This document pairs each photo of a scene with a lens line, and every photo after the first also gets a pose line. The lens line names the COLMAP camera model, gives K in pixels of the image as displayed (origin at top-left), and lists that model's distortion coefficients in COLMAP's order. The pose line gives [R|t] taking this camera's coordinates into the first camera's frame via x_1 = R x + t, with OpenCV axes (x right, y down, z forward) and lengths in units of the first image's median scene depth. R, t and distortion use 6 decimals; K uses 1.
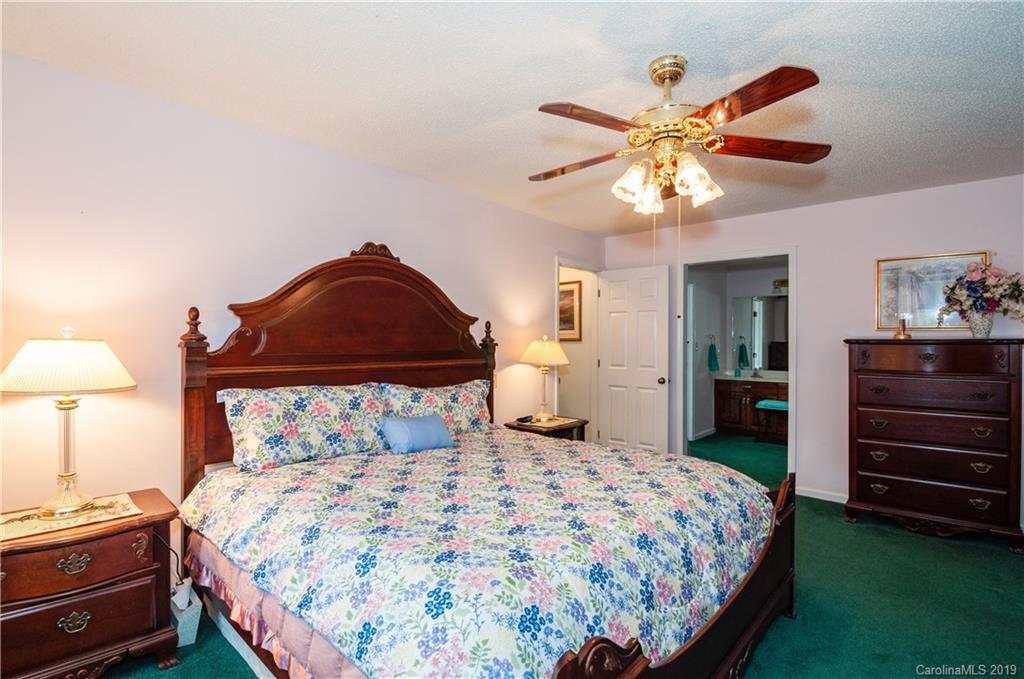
lens RADIAL K [[499.1, 0, 507.4], [0, 499.1, 338.0], [0, 0, 1]] dist [-0.001347, -0.010098]
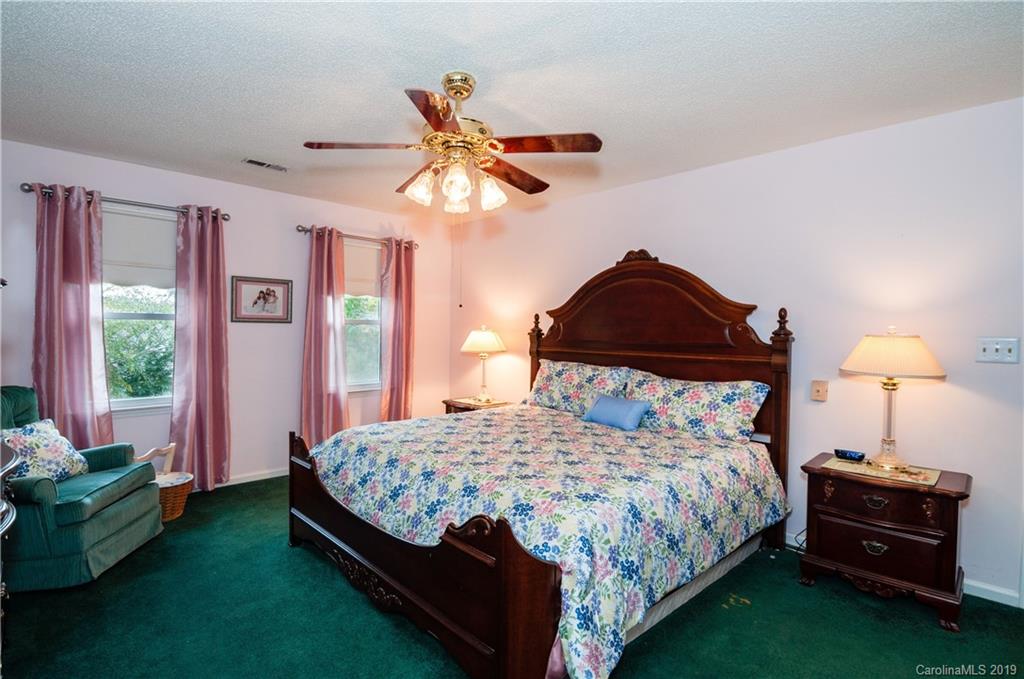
lens RADIAL K [[499.1, 0, 507.4], [0, 499.1, 338.0], [0, 0, 1]] dist [-0.001347, -0.010098]
pose [[-0.074778, 0.008123, -0.997167, 0.895282], [-0.008982, 0.999921, 0.008819, 0.010143], [0.997160, 0.009617, -0.074700, 0.749470]]
